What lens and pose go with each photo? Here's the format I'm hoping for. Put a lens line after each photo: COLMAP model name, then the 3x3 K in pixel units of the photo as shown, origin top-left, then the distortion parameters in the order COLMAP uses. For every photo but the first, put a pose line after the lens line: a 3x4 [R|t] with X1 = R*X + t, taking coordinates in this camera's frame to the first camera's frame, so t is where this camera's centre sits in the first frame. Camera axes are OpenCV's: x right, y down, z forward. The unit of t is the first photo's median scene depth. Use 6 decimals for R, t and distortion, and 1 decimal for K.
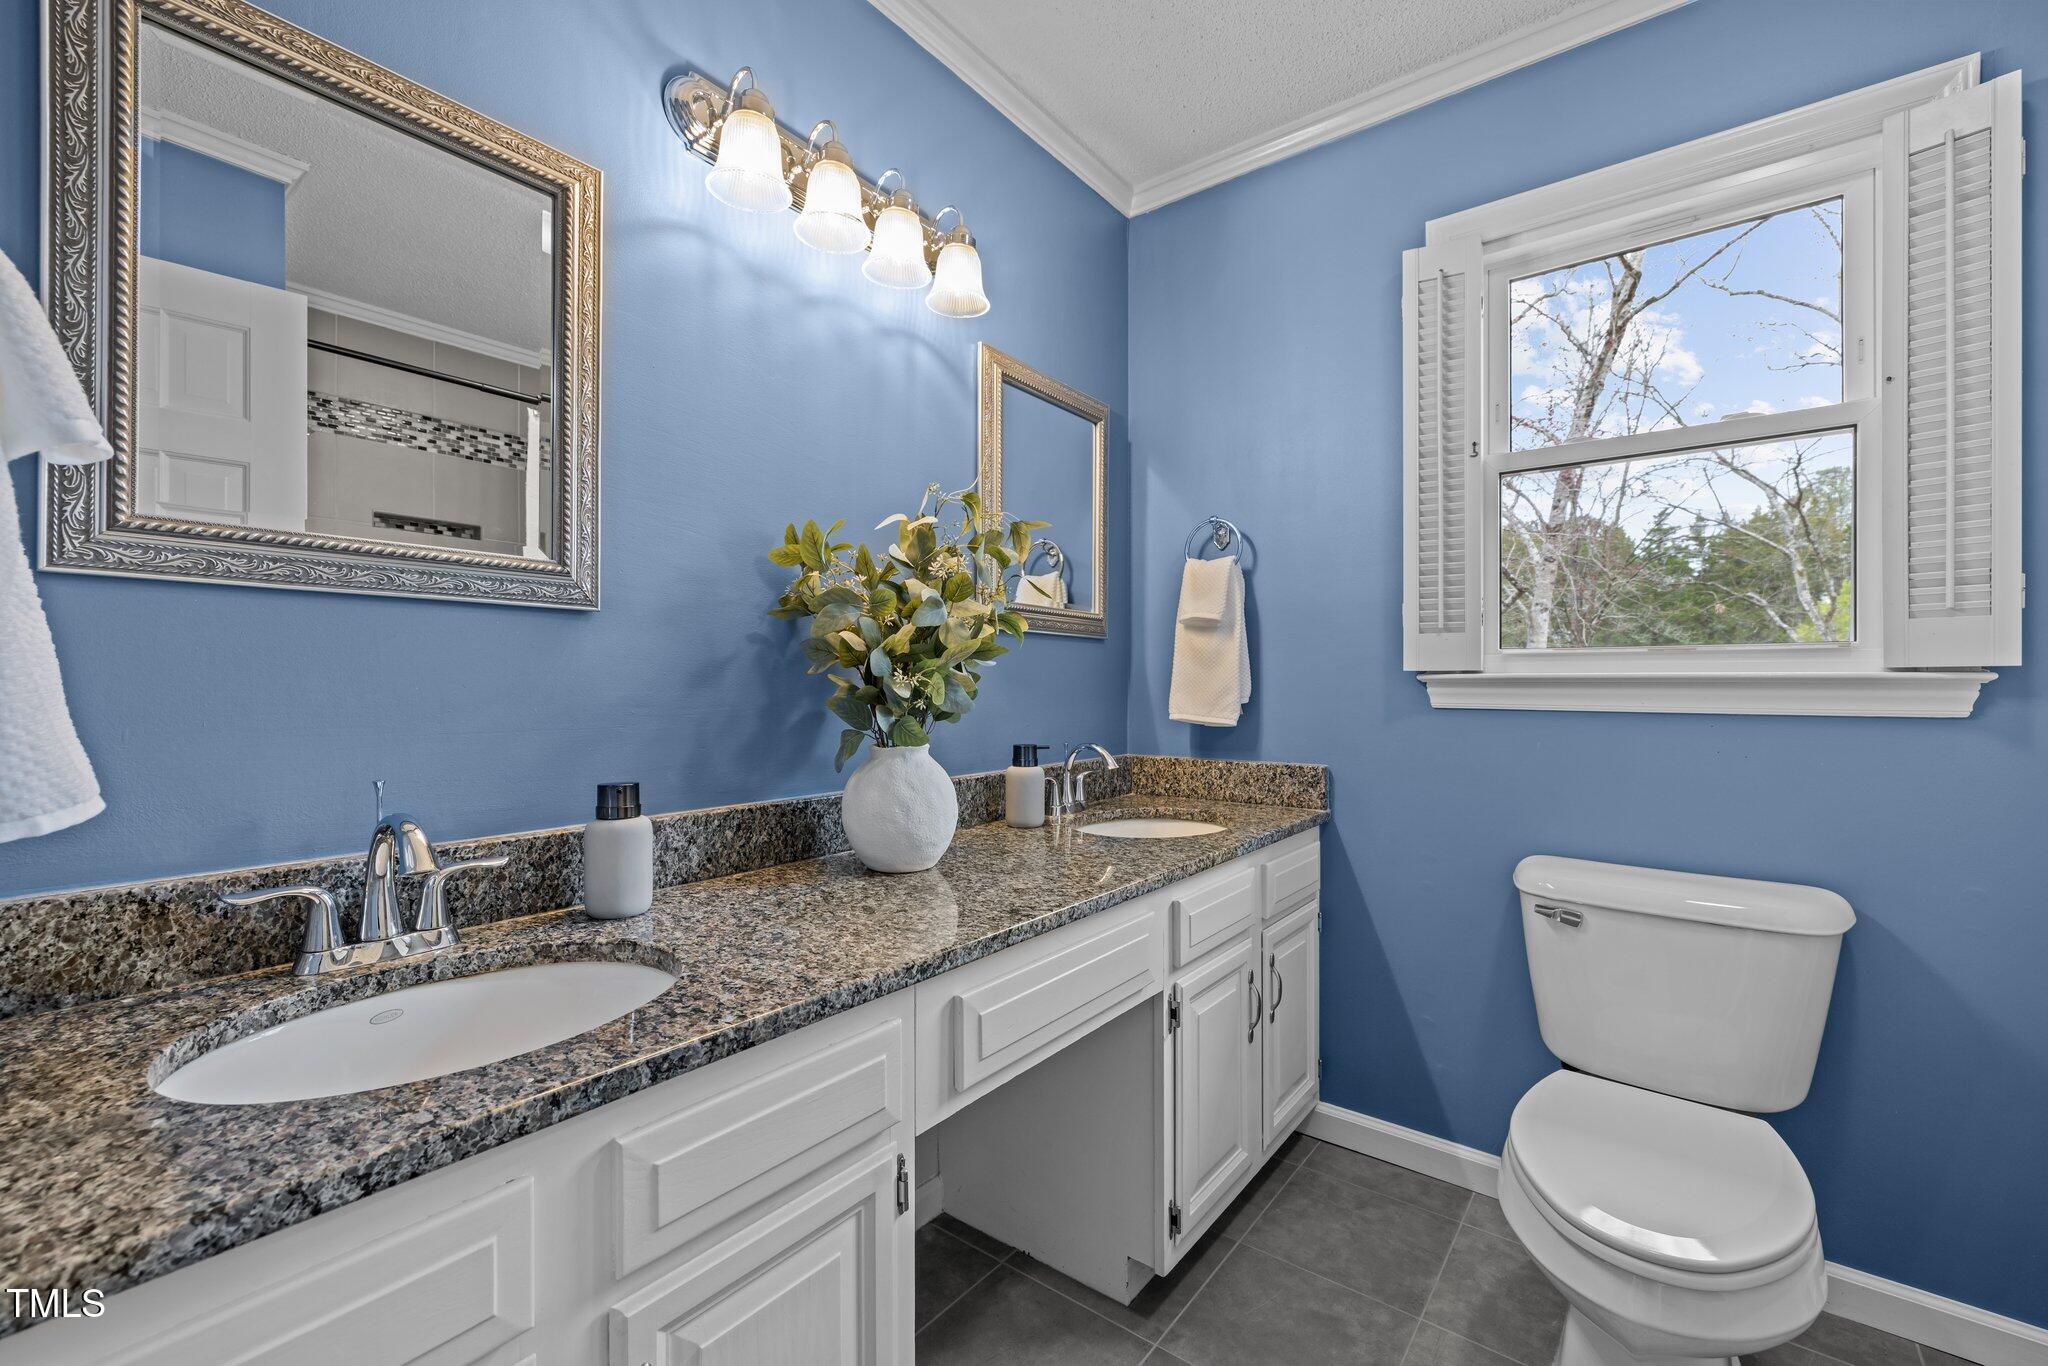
lens RADIAL K [[850.6, 0, 1024.0], [0, 850.6, 683.0], [0, 0, 1]] dist [0.001036, 0.000183]
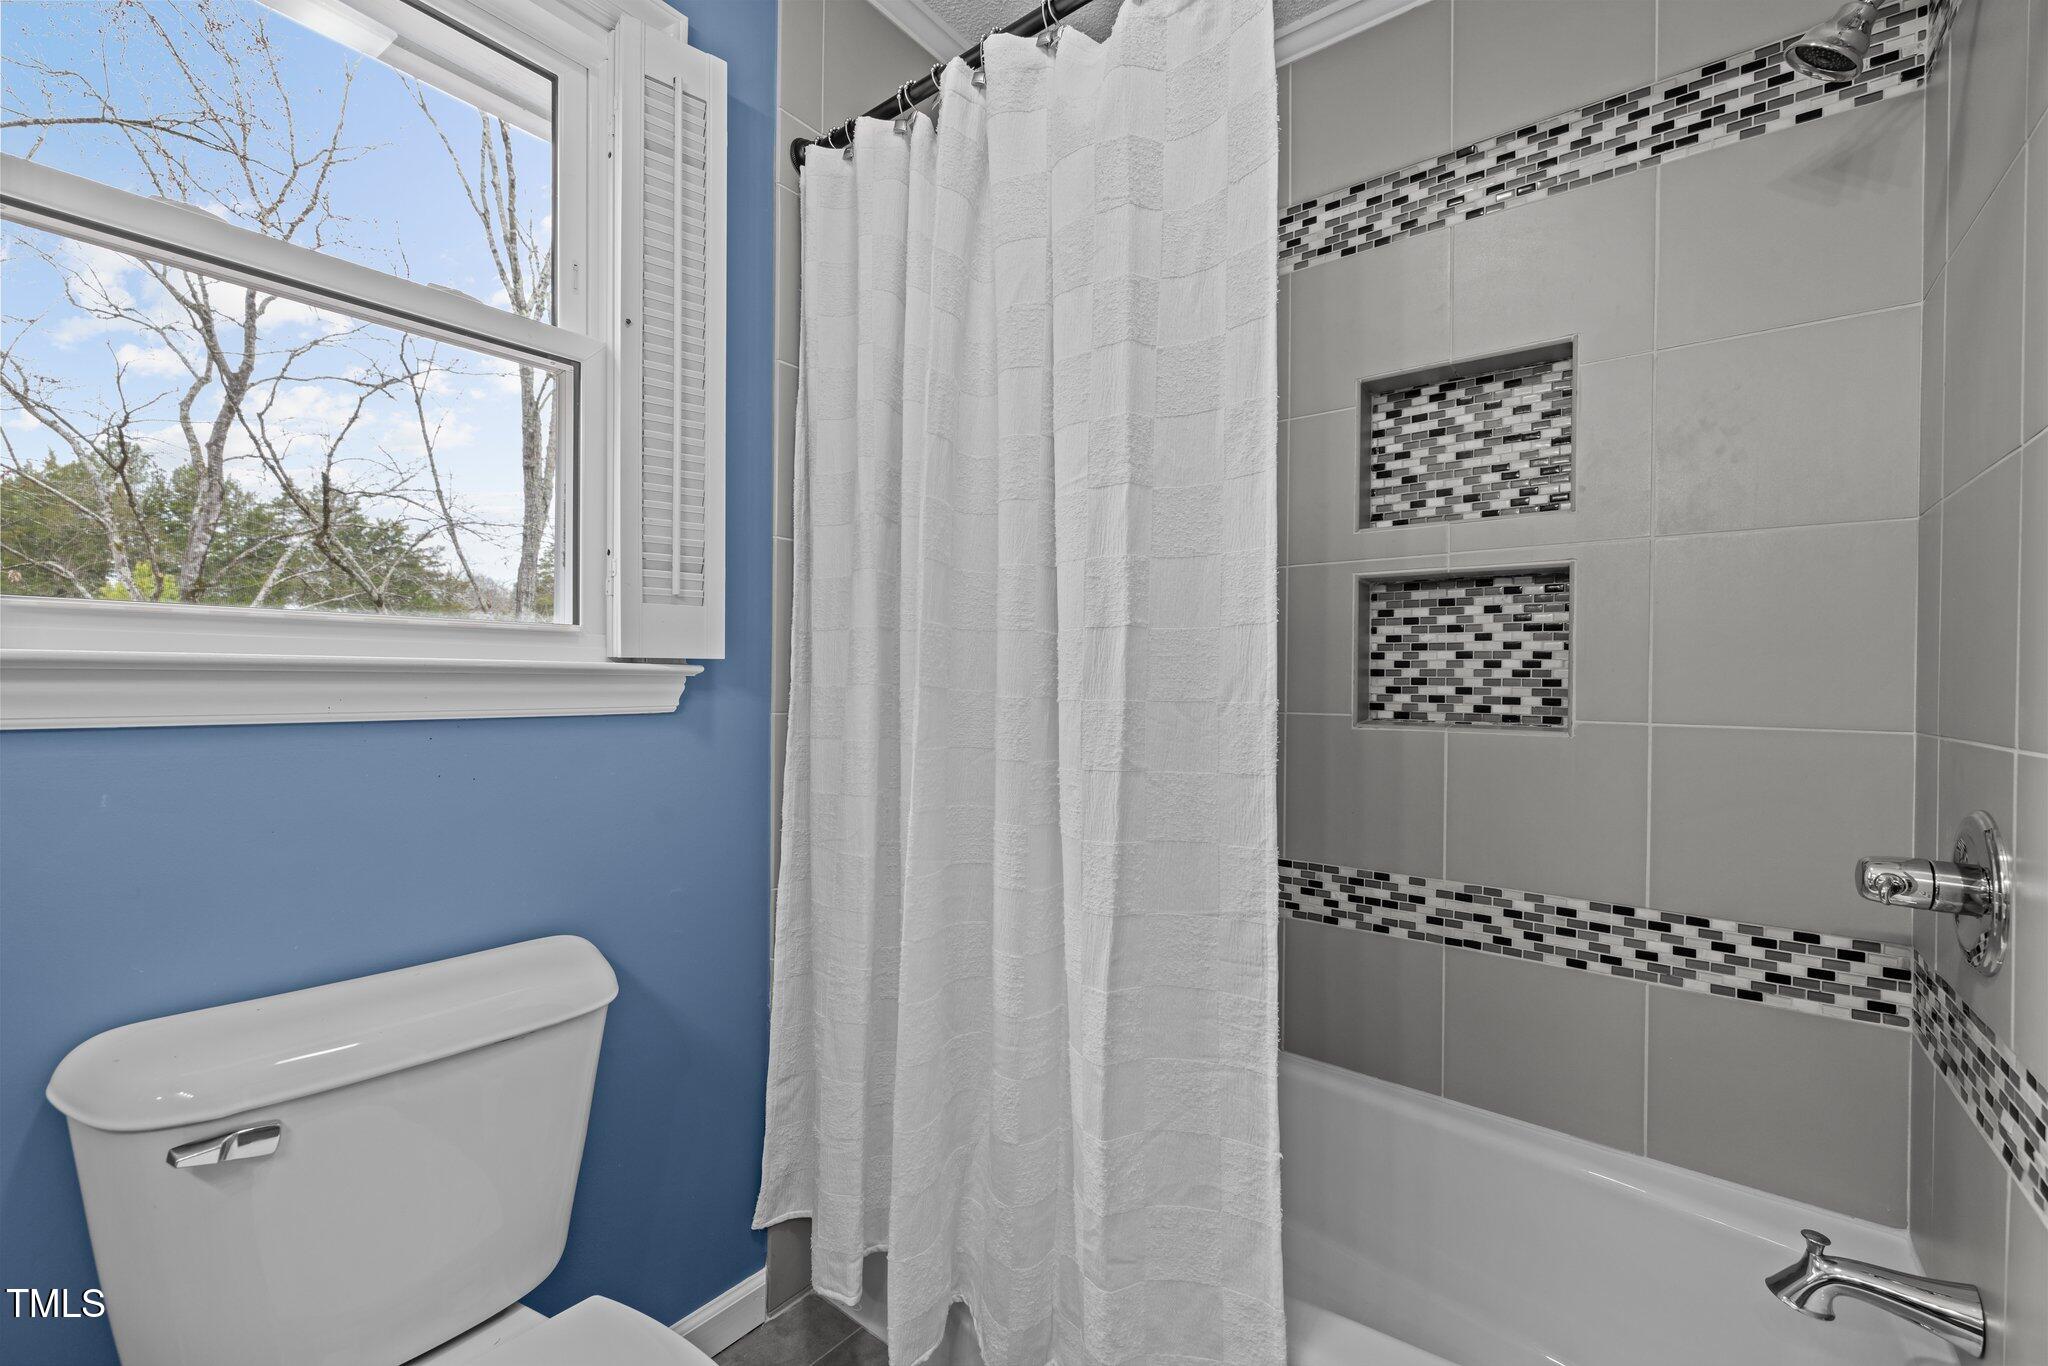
lens RADIAL K [[856.8, 0, 1020.4], [0, 856.8, 681.4], [0, 0, 1]] dist [-0.001266, -0.000026]
pose [[0.009986, -0.006207, 0.999931, 0.157490], [-0.009490, 0.999935, 0.006302, -0.003602], [-0.999905, -0.009552, 0.009927, 0.607239]]
